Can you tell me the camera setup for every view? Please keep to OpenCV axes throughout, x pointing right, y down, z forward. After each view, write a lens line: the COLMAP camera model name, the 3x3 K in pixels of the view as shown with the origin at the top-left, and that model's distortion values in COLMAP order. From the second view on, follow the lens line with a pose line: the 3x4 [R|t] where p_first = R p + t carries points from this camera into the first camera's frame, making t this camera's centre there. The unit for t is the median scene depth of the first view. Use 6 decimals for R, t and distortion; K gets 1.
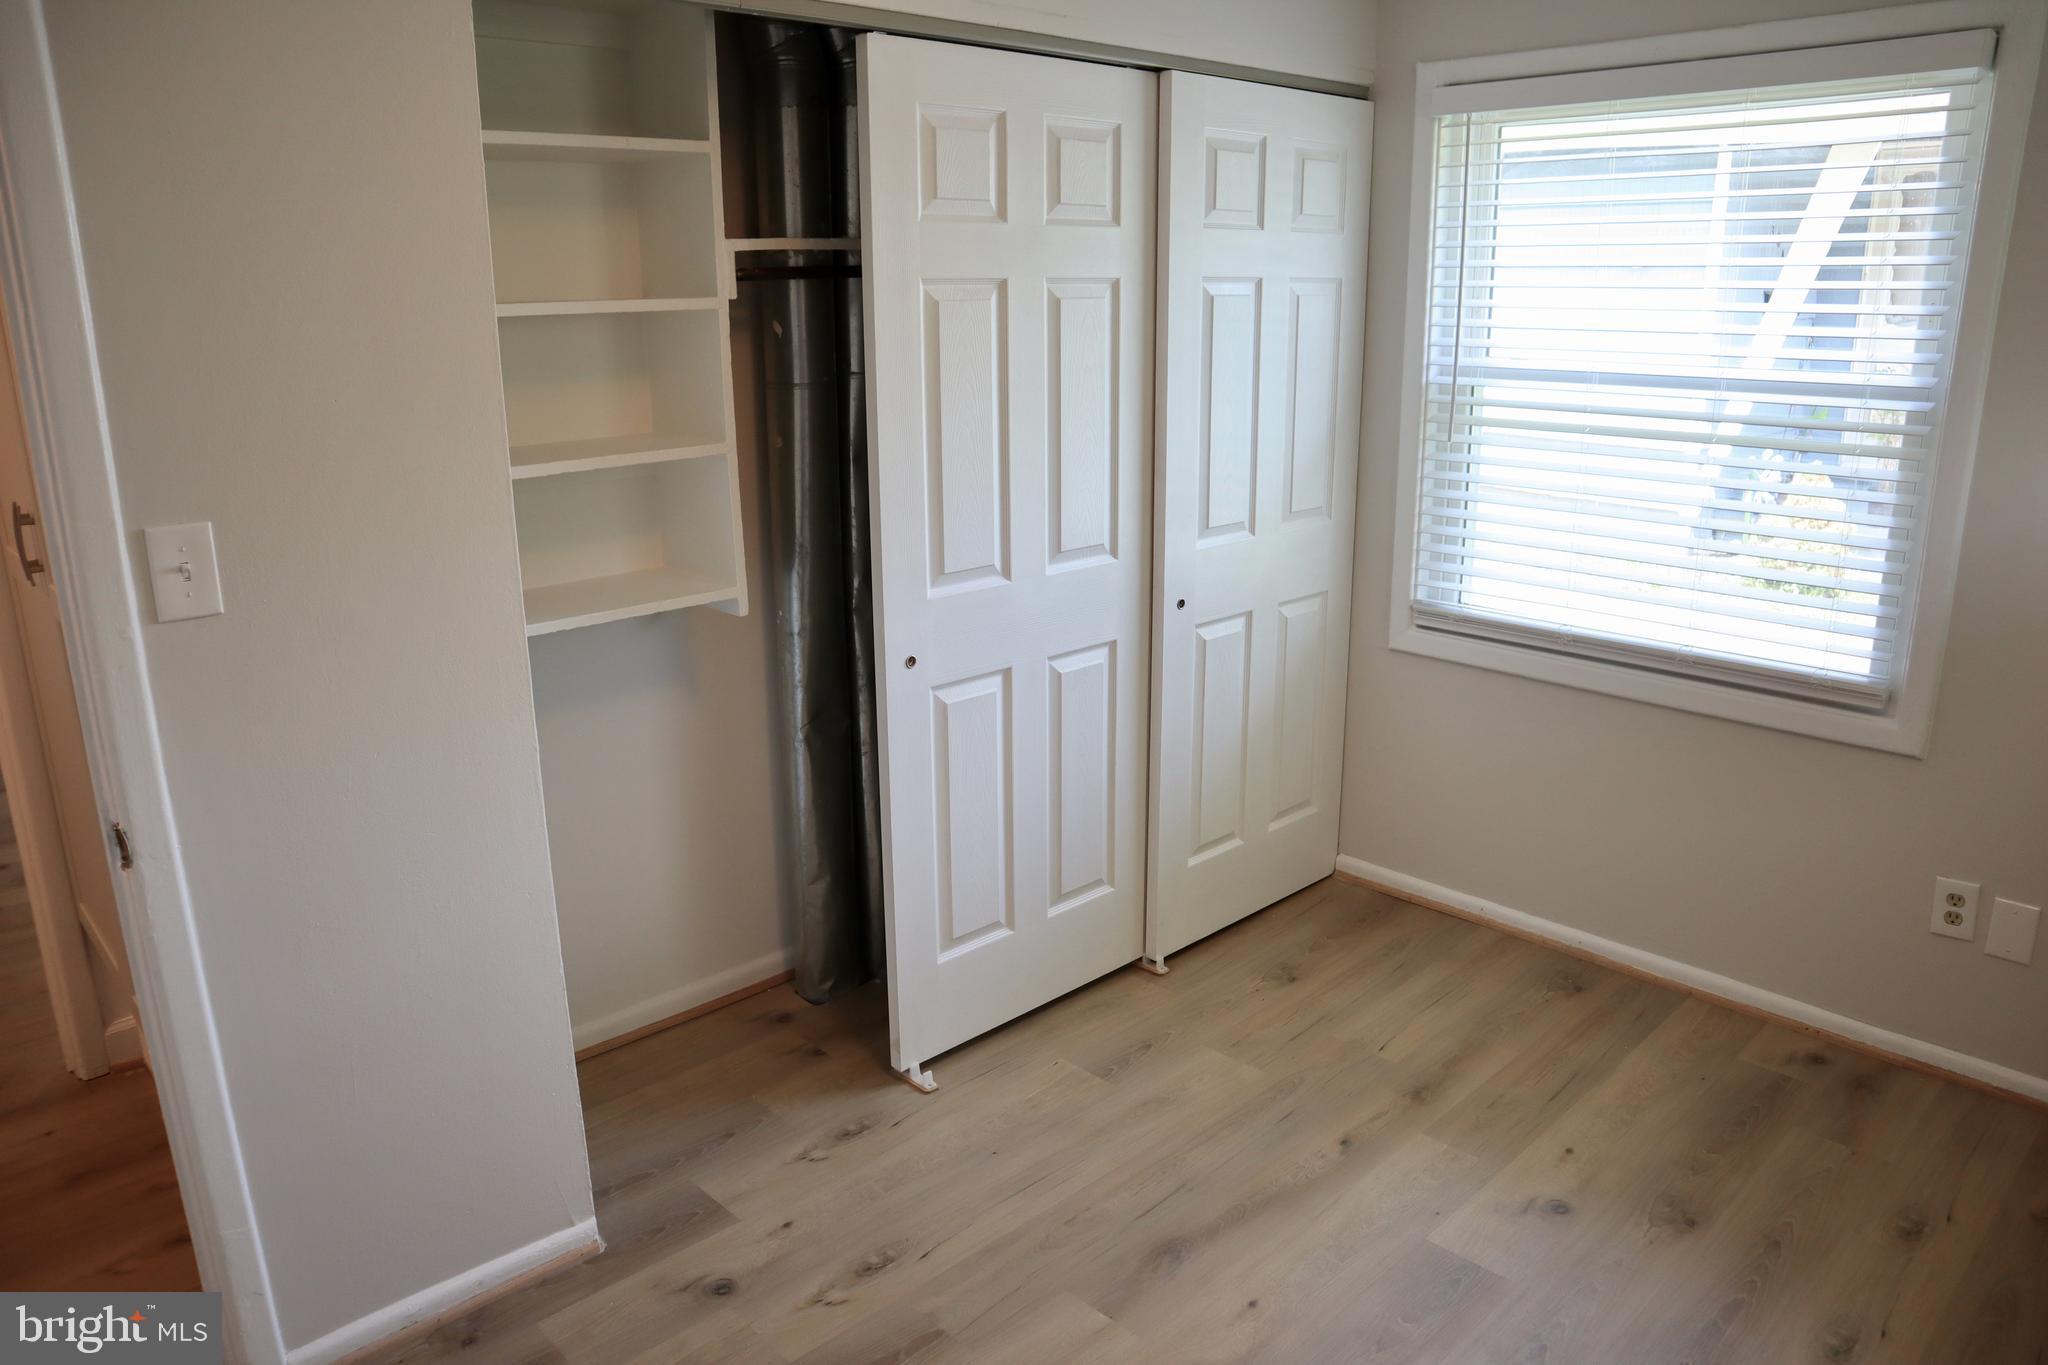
lens RADIAL K [[1413.5, 0, 1026.0], [0, 1413.5, 684.9], [0, 0, 1]] dist [-0.127532, 0.079537]
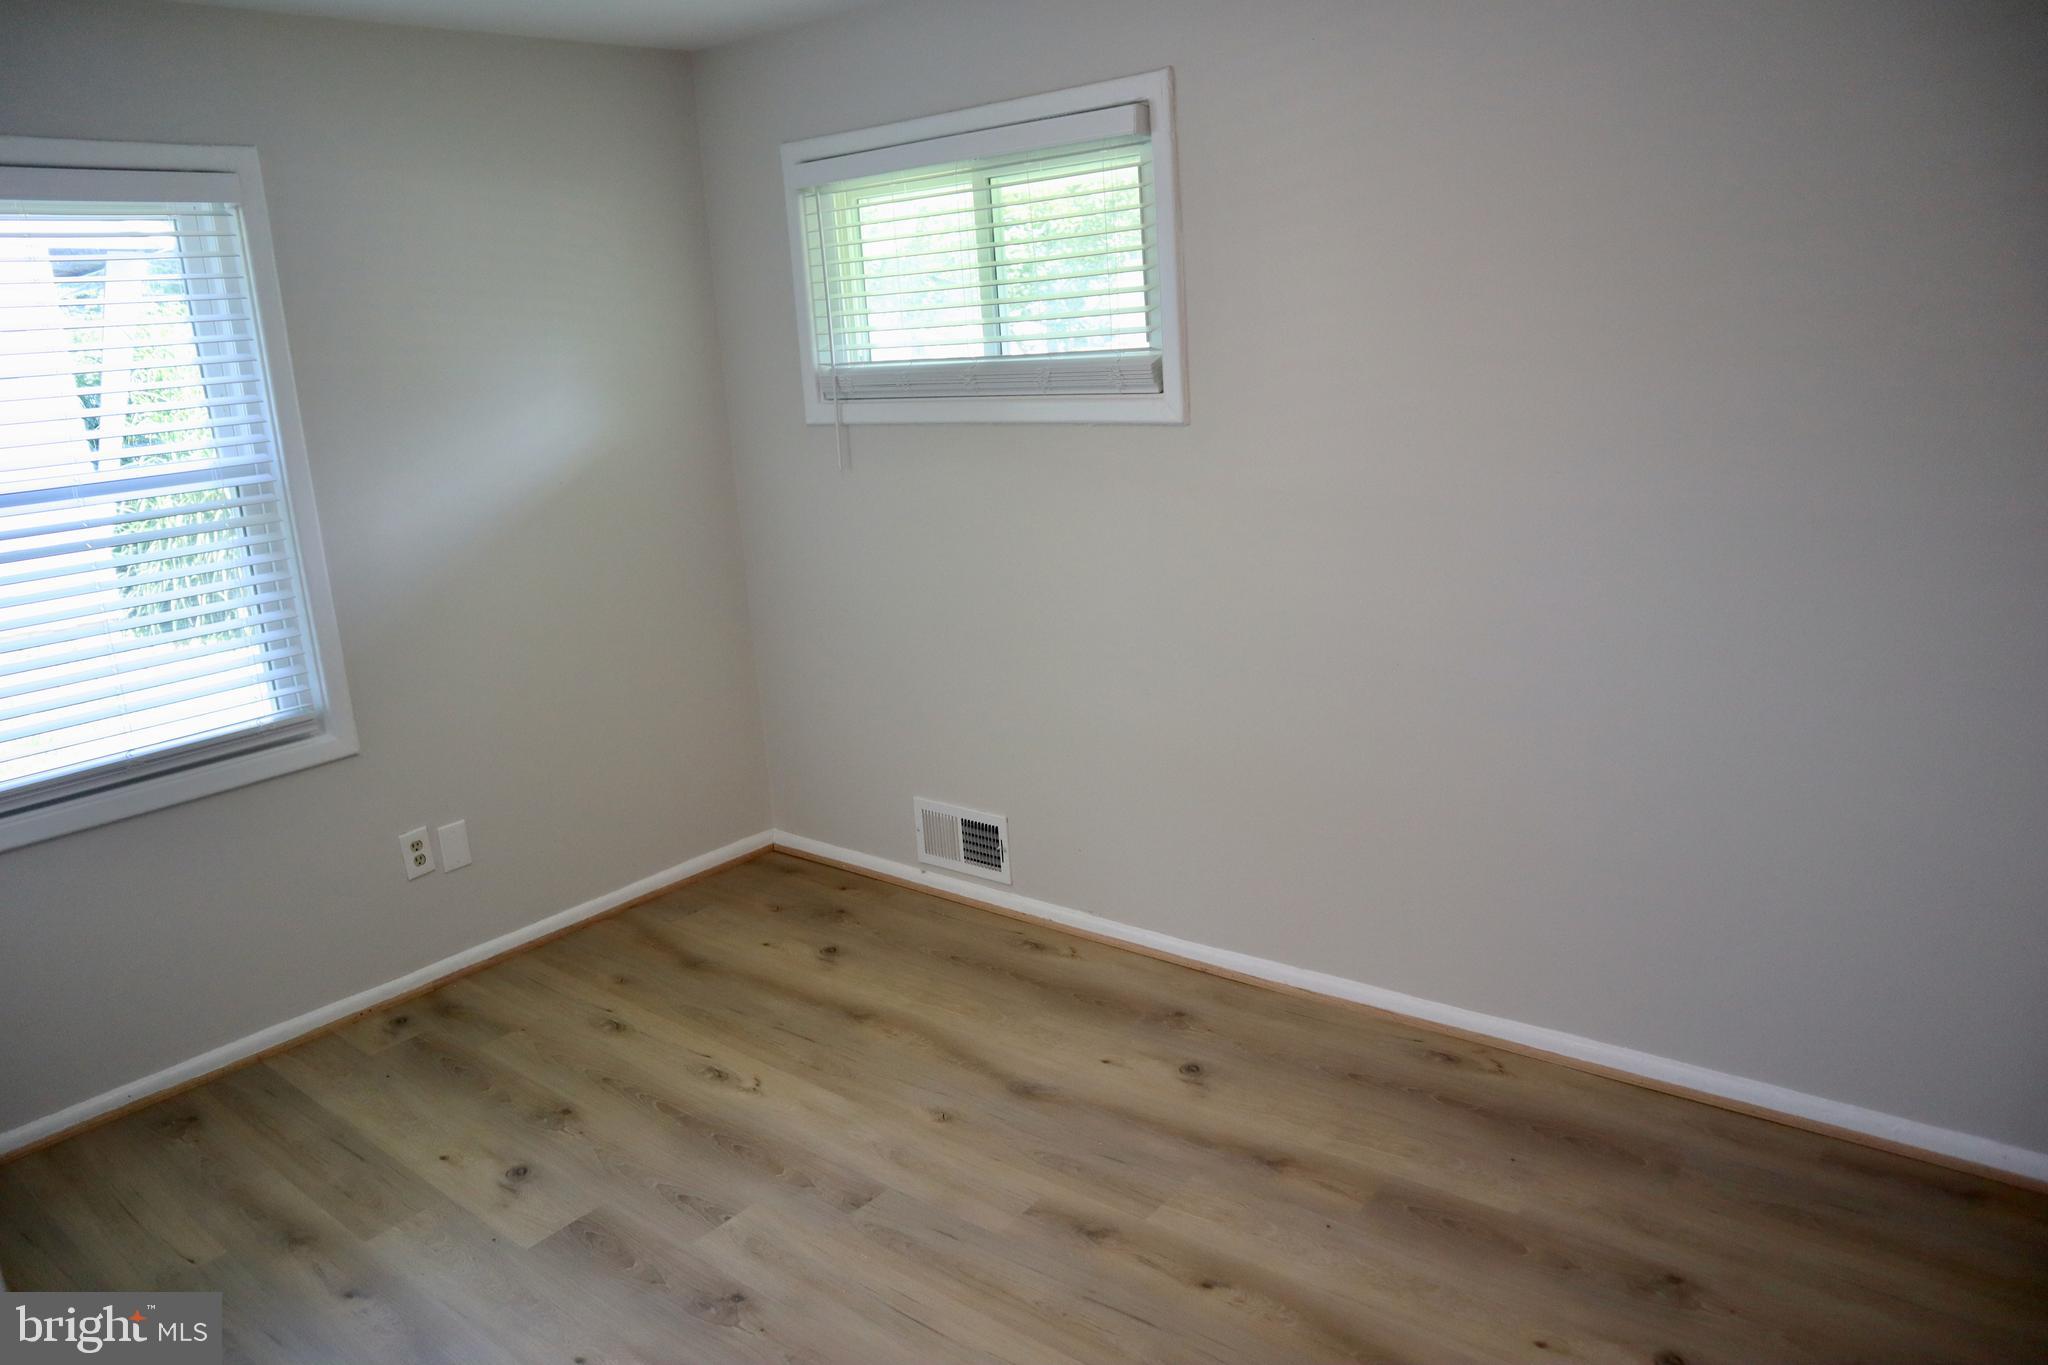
lens RADIAL K [[1413.5, 0, 1026.8], [0, 1413.5, 682.8], [0, 0, 1]] dist [-0.127532, 0.079537]
pose [[-0.126929, -0.231033, 0.964631, -0.596844], [0.320362, 0.910830, 0.260302, -0.133638], [-0.938753, 0.342070, -0.041596, 0.460305]]
